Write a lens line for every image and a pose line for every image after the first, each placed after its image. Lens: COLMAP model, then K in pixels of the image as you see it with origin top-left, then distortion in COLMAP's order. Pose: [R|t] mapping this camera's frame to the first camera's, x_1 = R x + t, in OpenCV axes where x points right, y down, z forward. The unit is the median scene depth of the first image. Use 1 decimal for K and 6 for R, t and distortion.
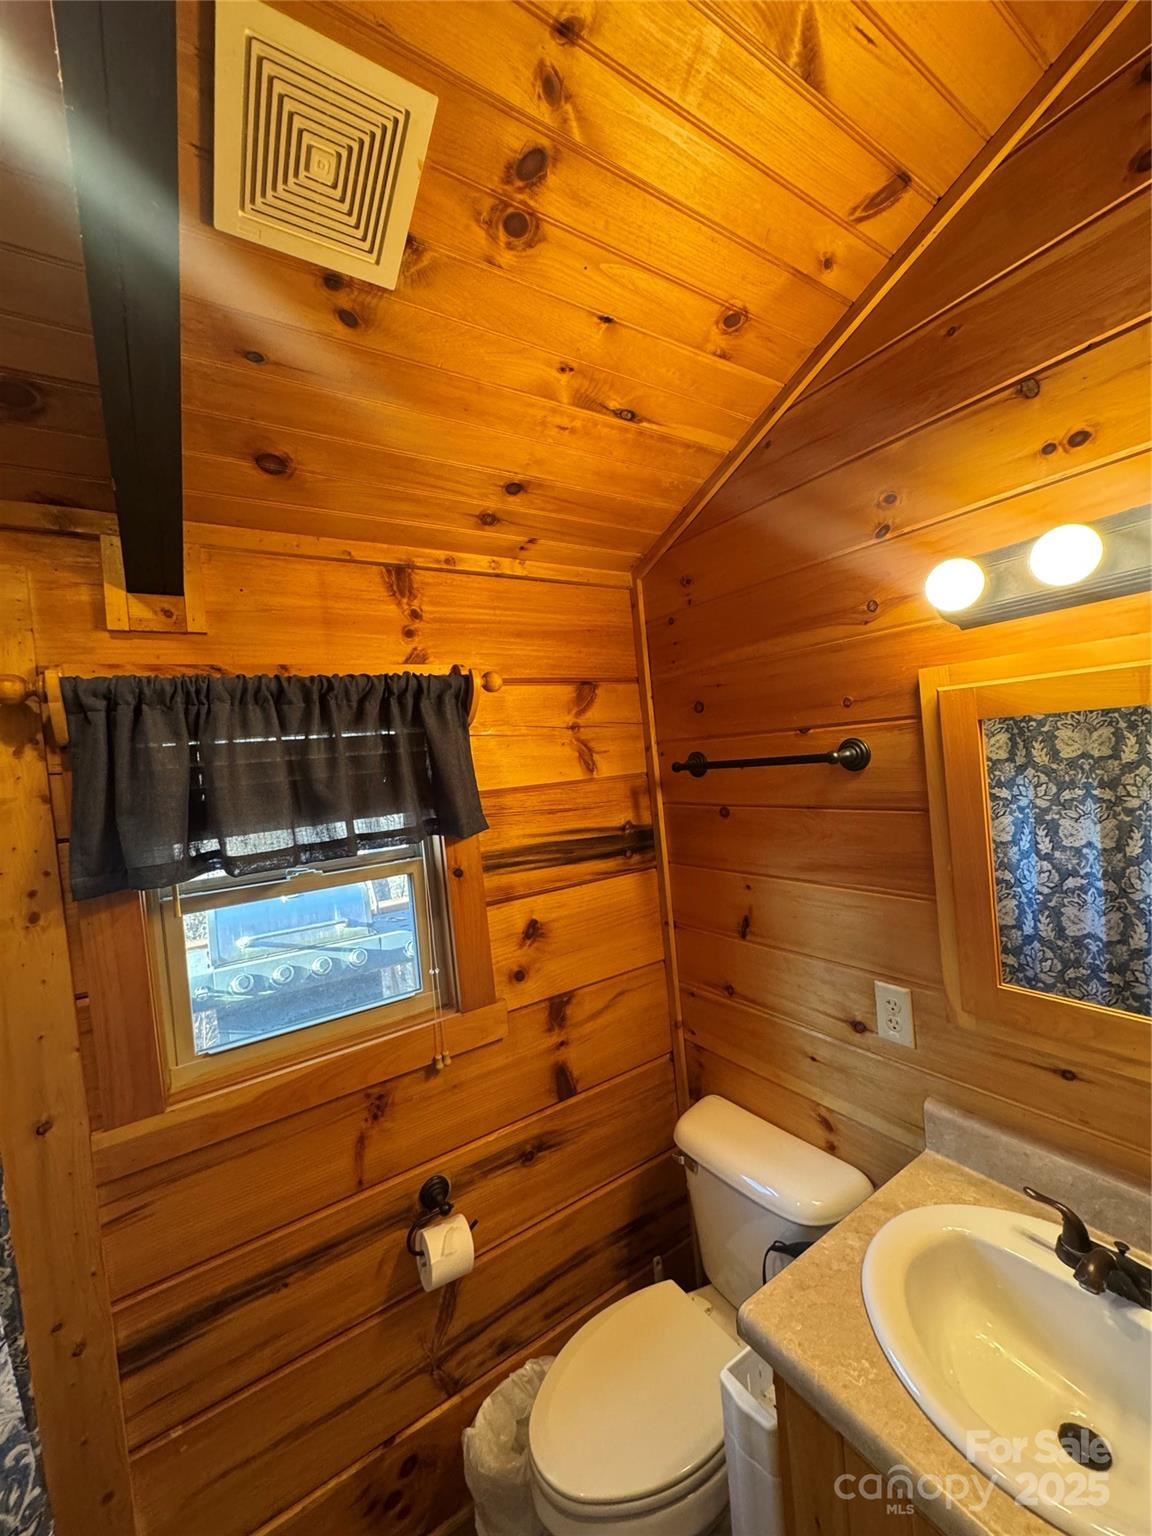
lens RADIAL K [[612.0, 0, 576.0], [0, 612.0, 768.0], [0, 0, 1]] dist [-0.003678, 0.000904]
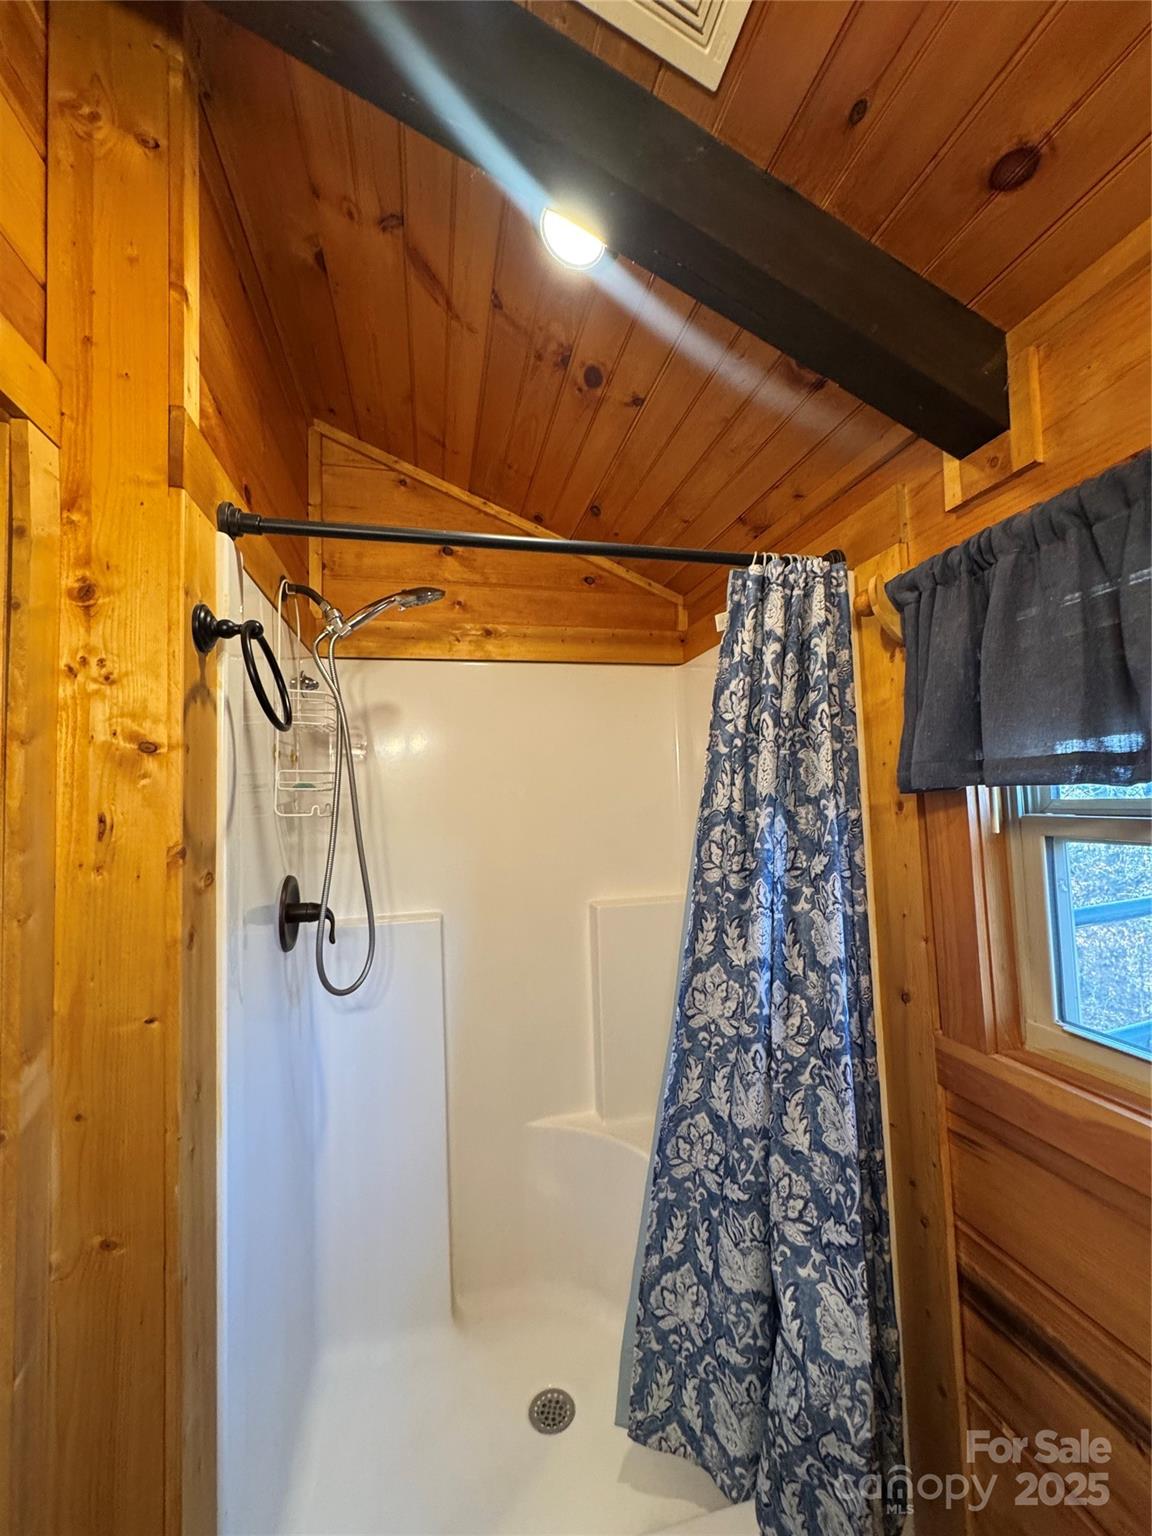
lens RADIAL K [[612.0, 0, 576.0], [0, 612.0, 768.0], [0, 0, 1]] dist [-0.003678, 0.000904]
pose [[-0.340835, 0.048576, -0.938867, 0.314869], [0.042415, 0.998442, 0.036260, 0.104643], [0.939166, -0.027464, -0.342364, 0.765820]]
